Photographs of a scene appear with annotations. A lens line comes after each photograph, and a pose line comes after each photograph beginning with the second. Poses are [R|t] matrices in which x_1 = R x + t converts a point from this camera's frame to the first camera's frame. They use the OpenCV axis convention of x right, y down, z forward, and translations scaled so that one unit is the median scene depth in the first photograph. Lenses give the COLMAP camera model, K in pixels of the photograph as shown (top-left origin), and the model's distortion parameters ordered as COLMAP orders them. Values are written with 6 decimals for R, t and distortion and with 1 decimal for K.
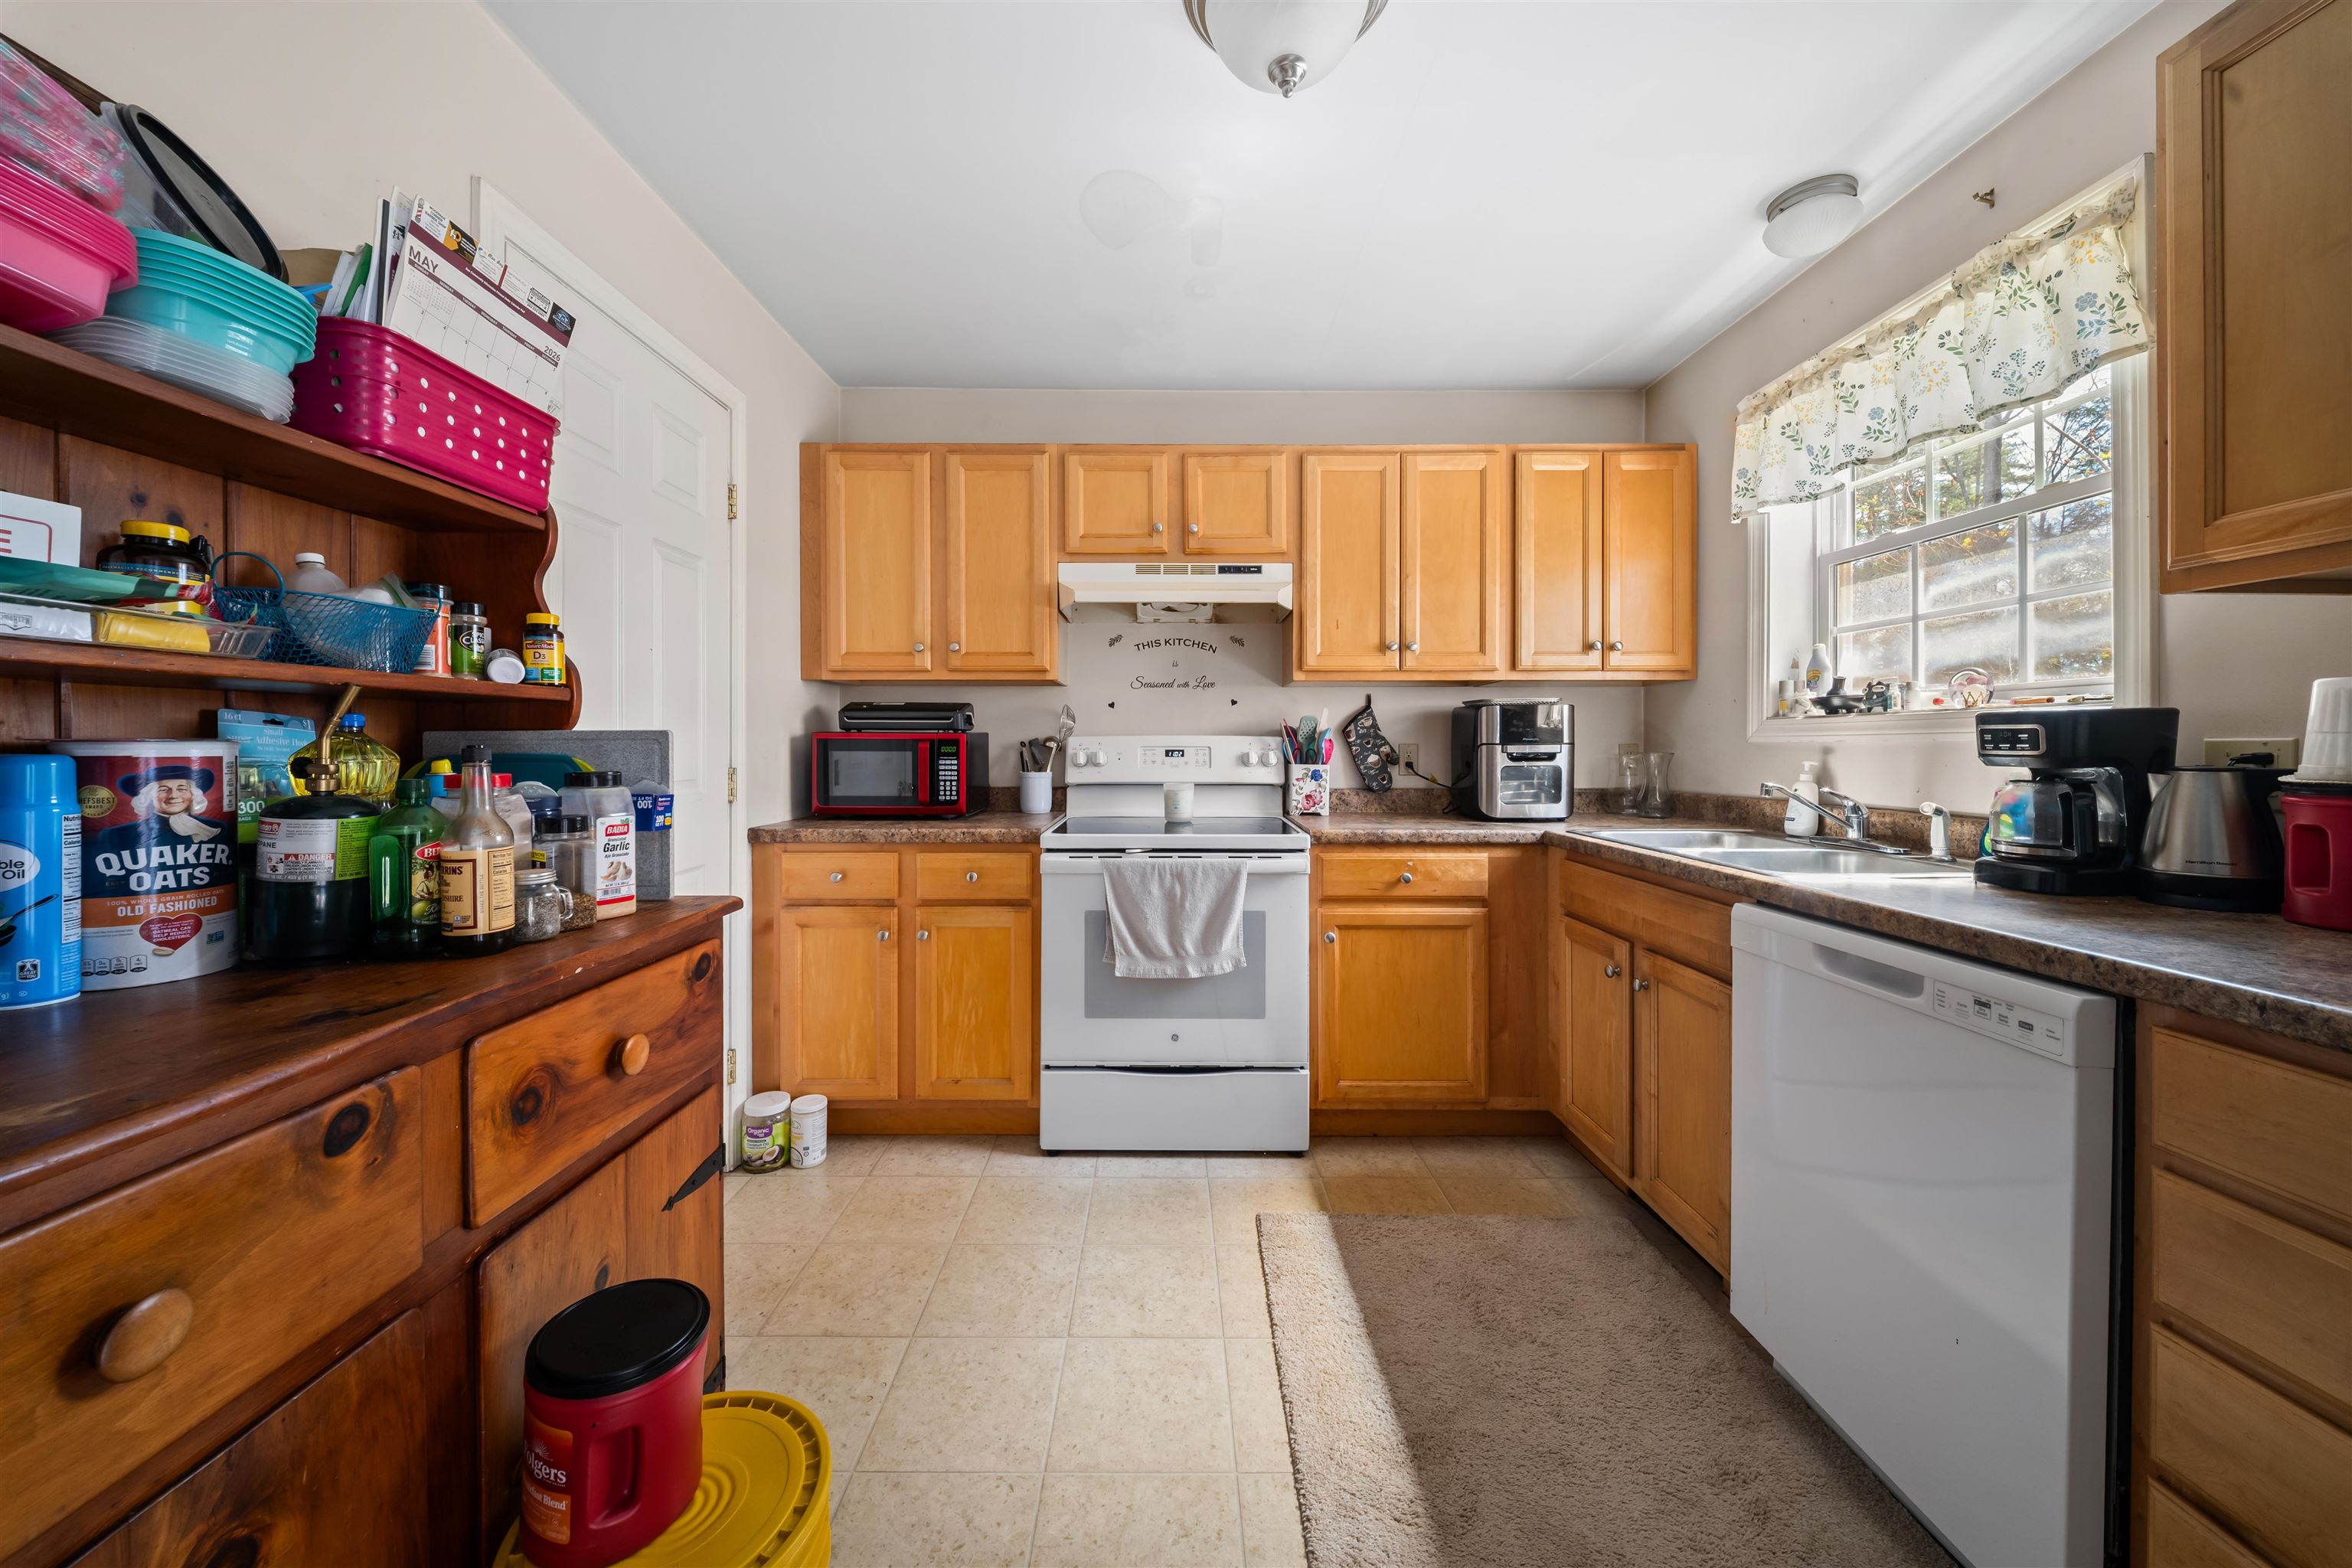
lens RADIAL K [[853.5, 0, 1139.3], [0, 853.5, 747.0], [0, 0, 1]] dist [-0.000733, -0.002701]
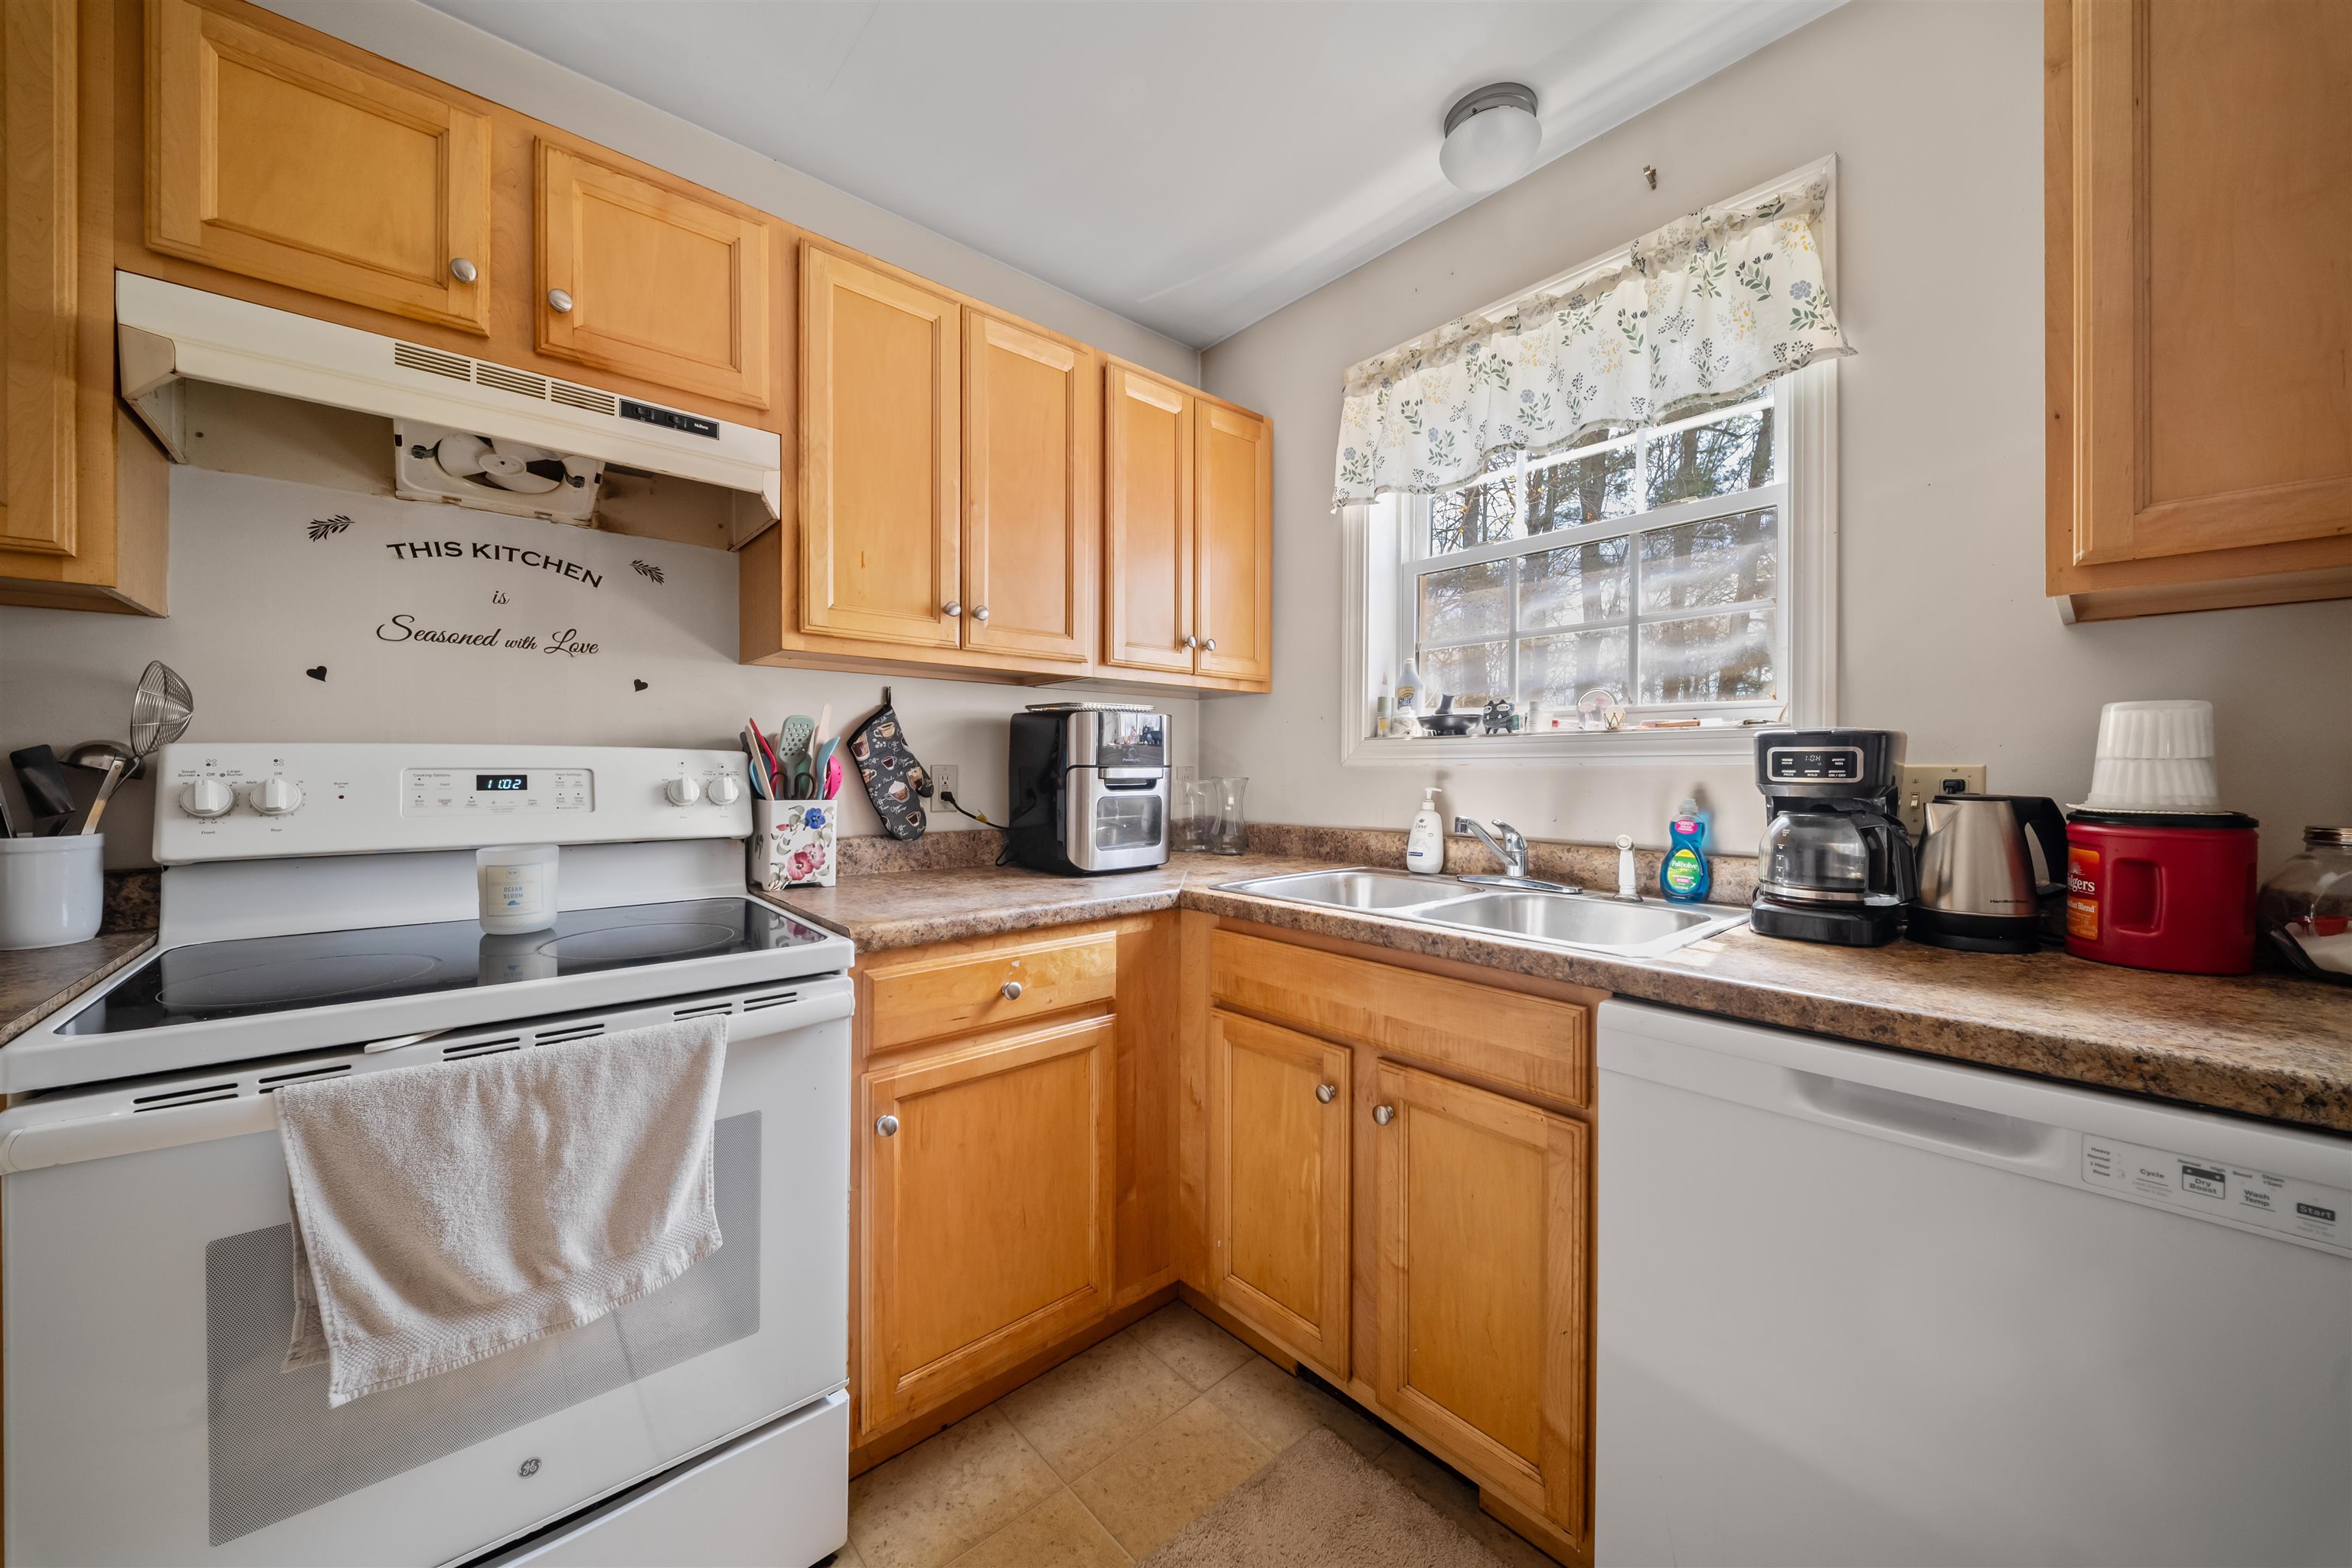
lens RADIAL K [[853.5, 0, 1173.7], [0, 853.5, 773.4], [0, 0, 1]] dist [-0.000733, -0.002701]
pose [[0.733888, -0.001154, 0.679270, -0.008342], [-0.002972, 0.999984, 0.004909, -0.001336], [-0.679264, -0.005621, 0.733872, 0.484638]]
